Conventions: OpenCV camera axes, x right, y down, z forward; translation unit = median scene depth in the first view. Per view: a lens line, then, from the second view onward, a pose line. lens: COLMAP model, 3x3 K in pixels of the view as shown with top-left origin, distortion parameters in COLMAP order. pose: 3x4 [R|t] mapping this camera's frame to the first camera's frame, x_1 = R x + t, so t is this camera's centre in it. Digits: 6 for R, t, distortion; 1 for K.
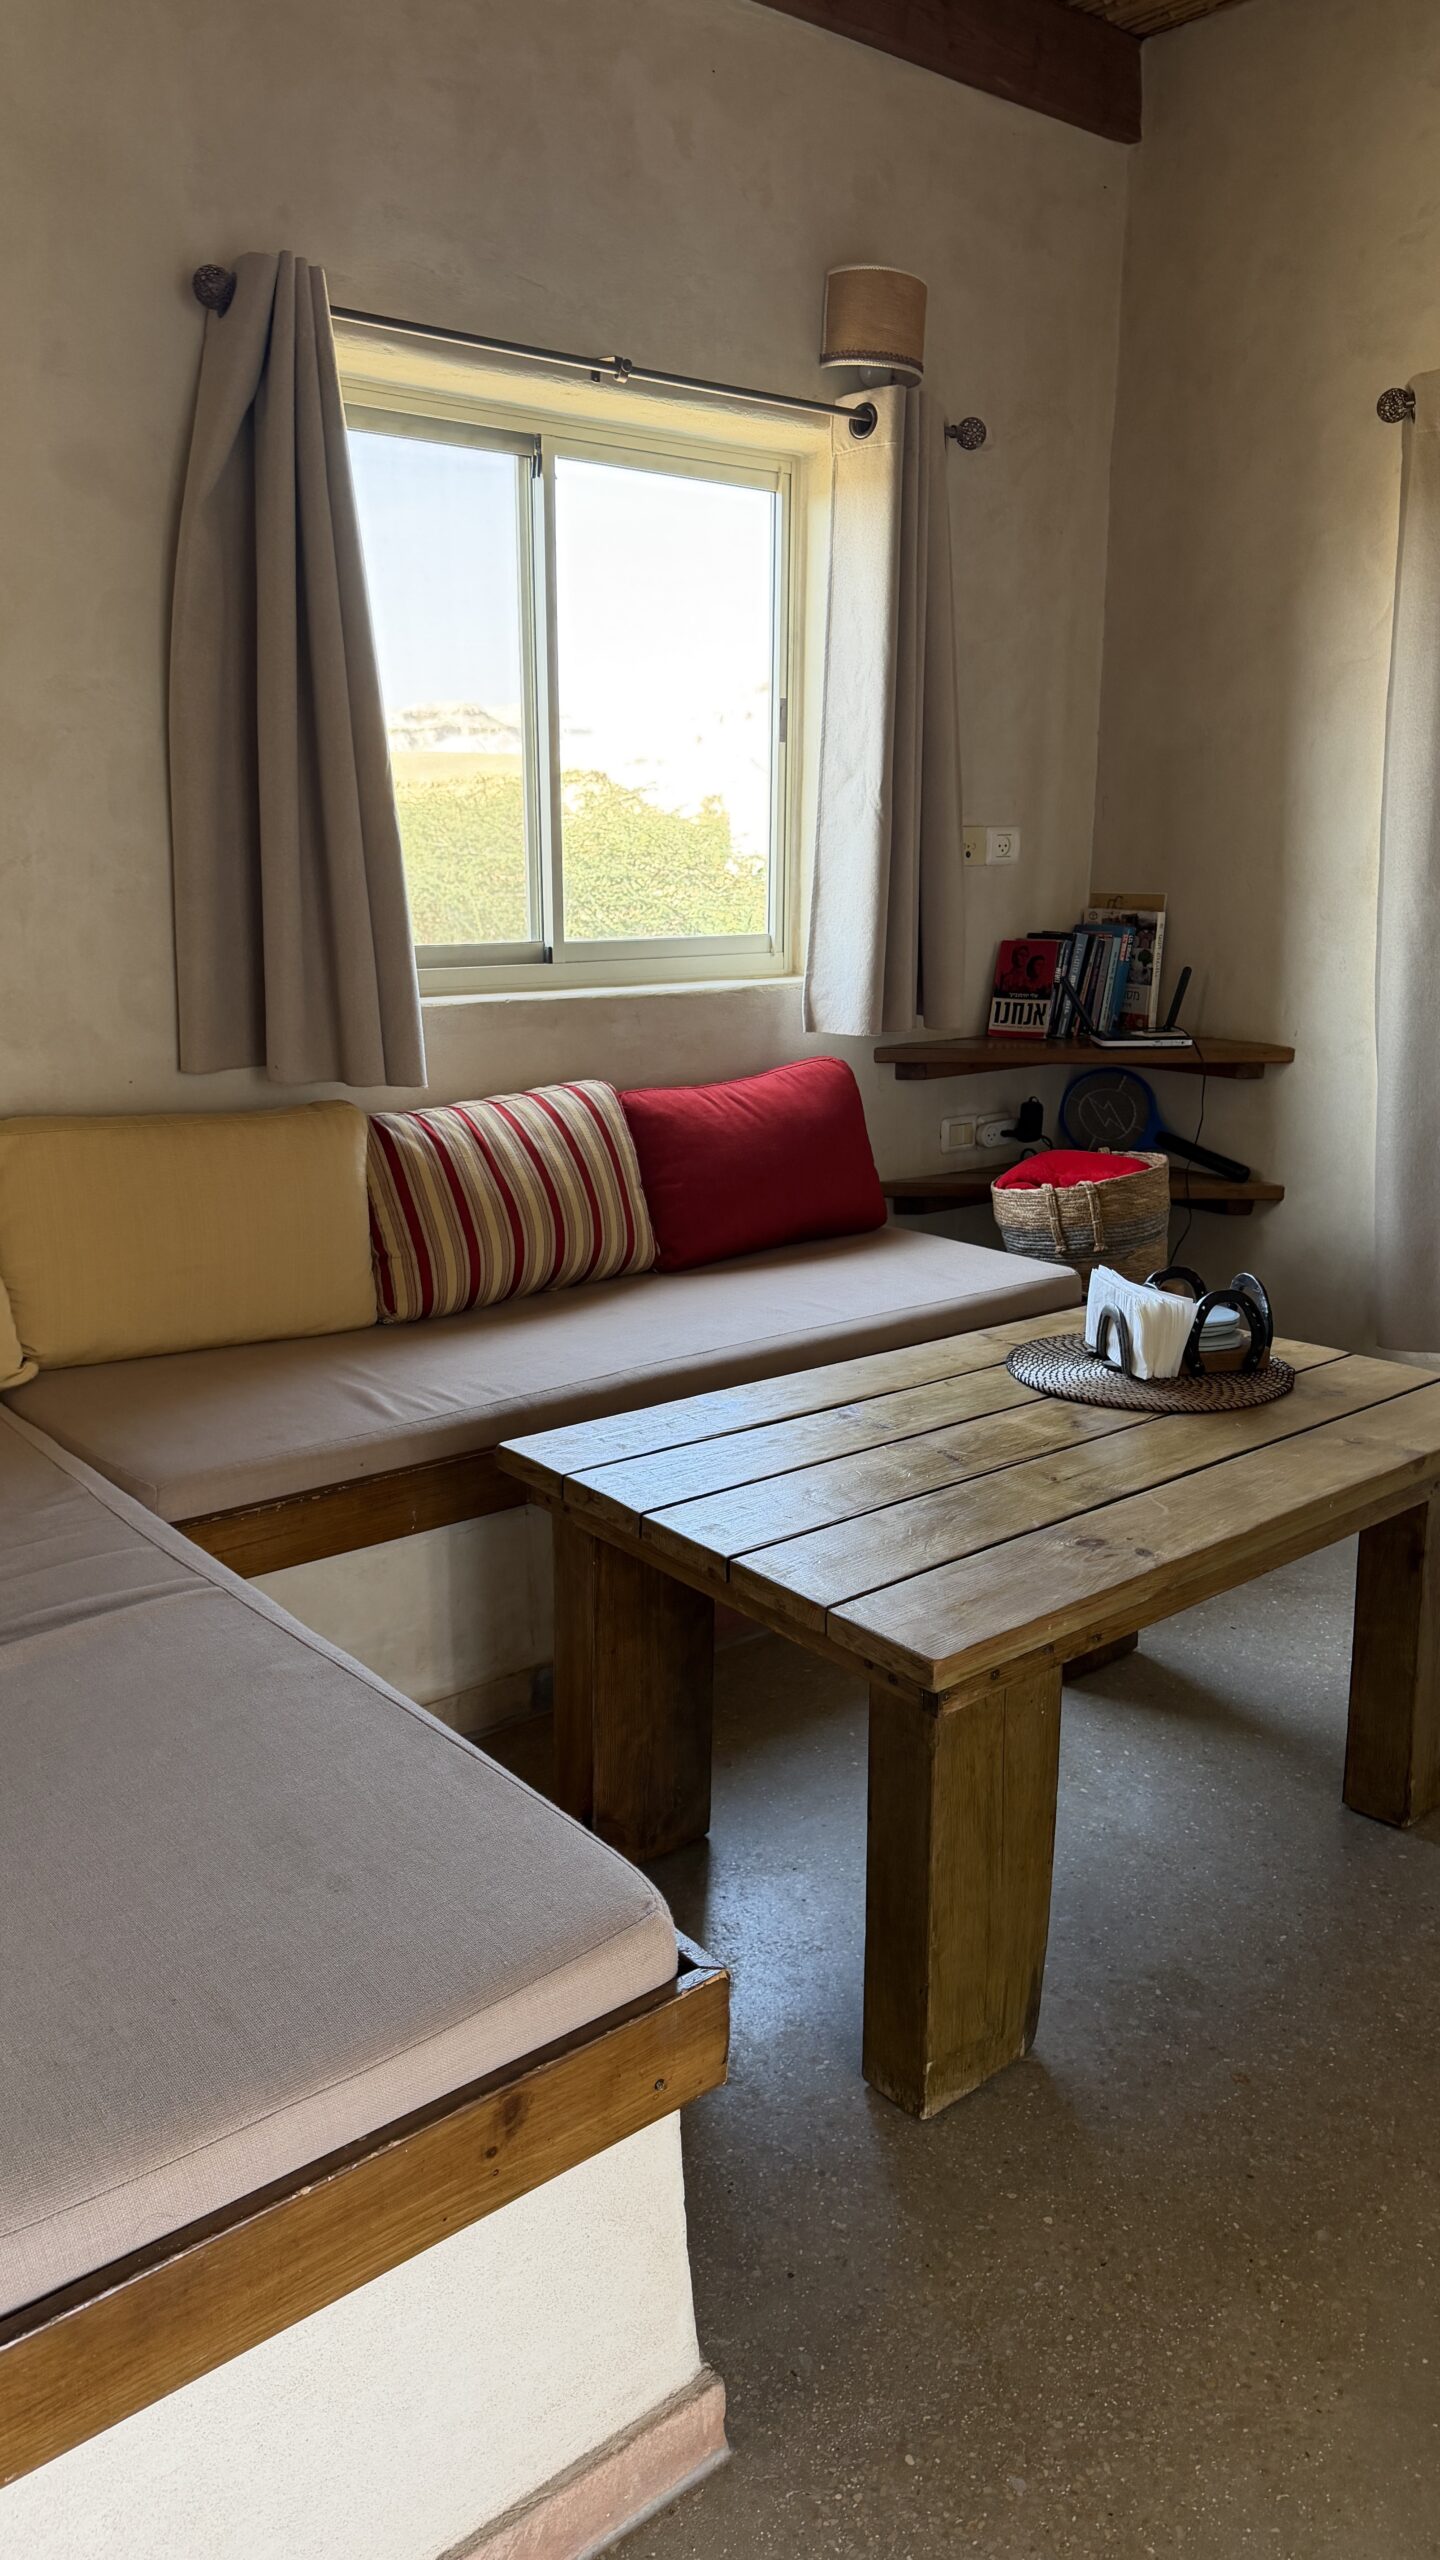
lens RADIAL K [[1820.7, 0, 721.4], [0, 1820.7, 1275.0], [0, 0, 1]] dist [0.001877, -0.001329]
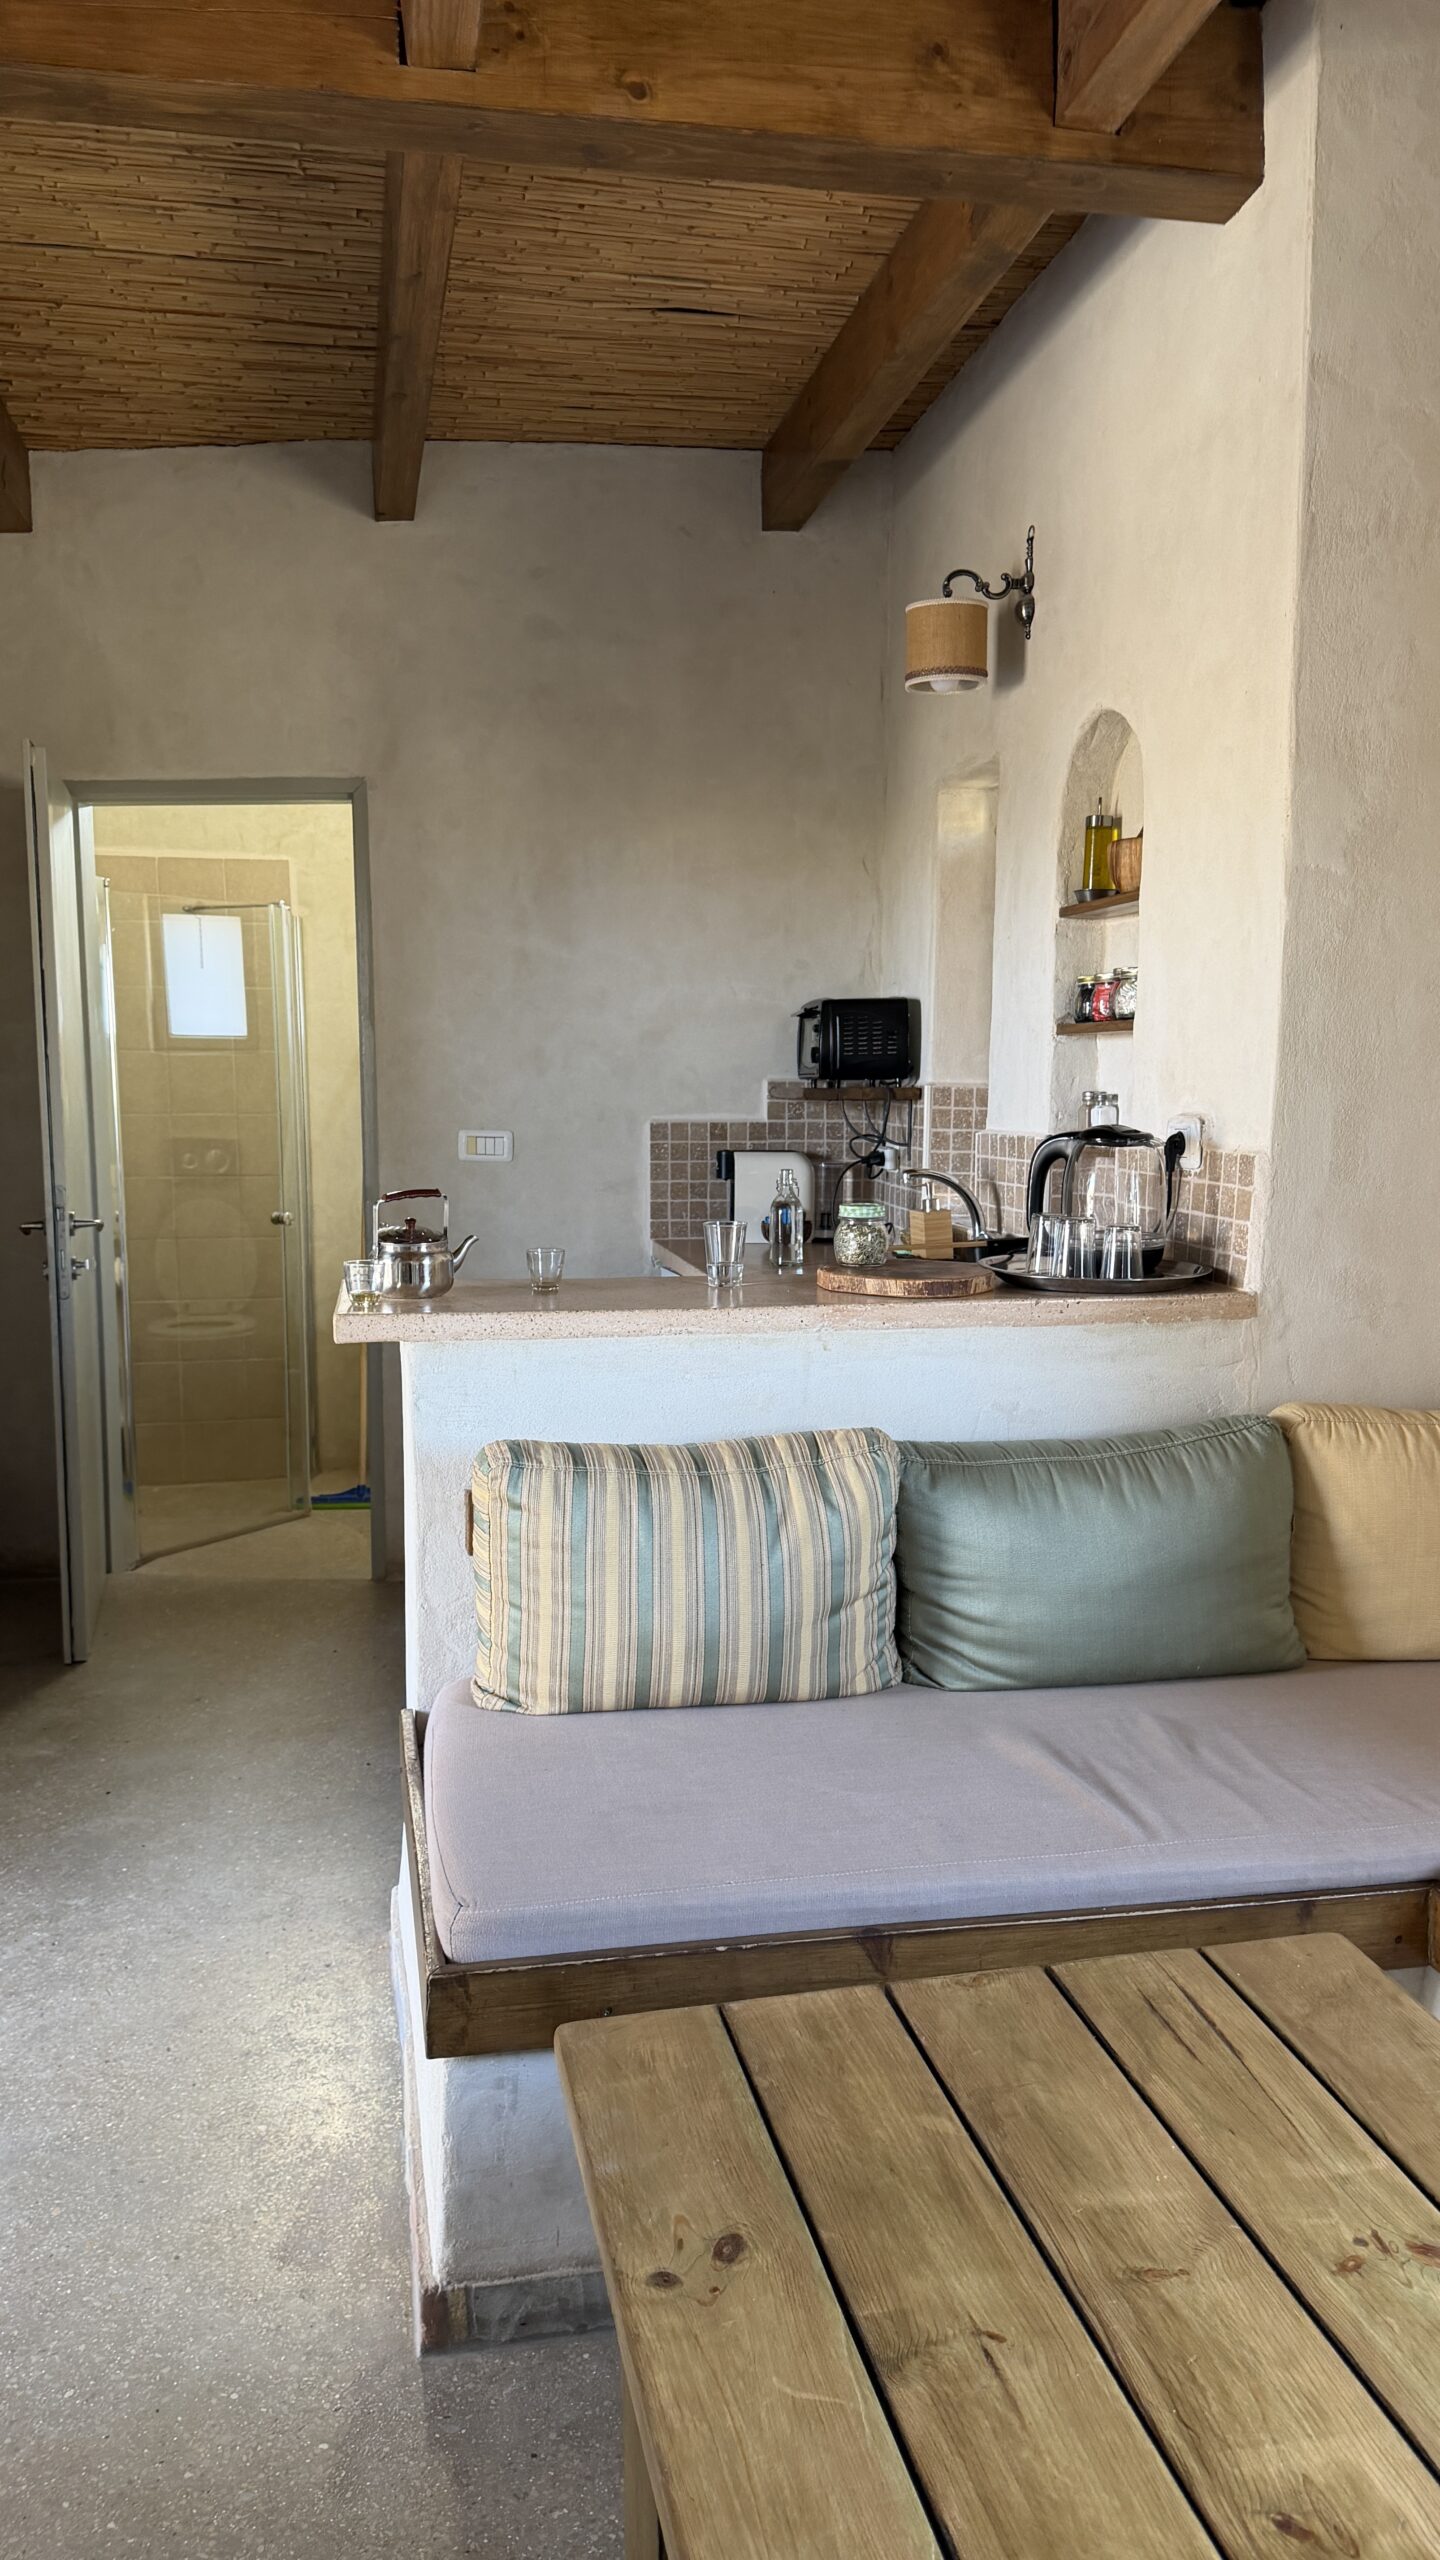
lens RADIAL K [[1820.7, 0, 718.3], [0, 1820.7, 1284.9], [0, 0, 1]] dist [0.001877, -0.001329]
pose [[-0.481555, 0.104538, -0.870159, 0.852331], [-0.210873, 0.949872, 0.230813, -0.386211], [0.850669, 0.294642, -0.435372, 1.352265]]
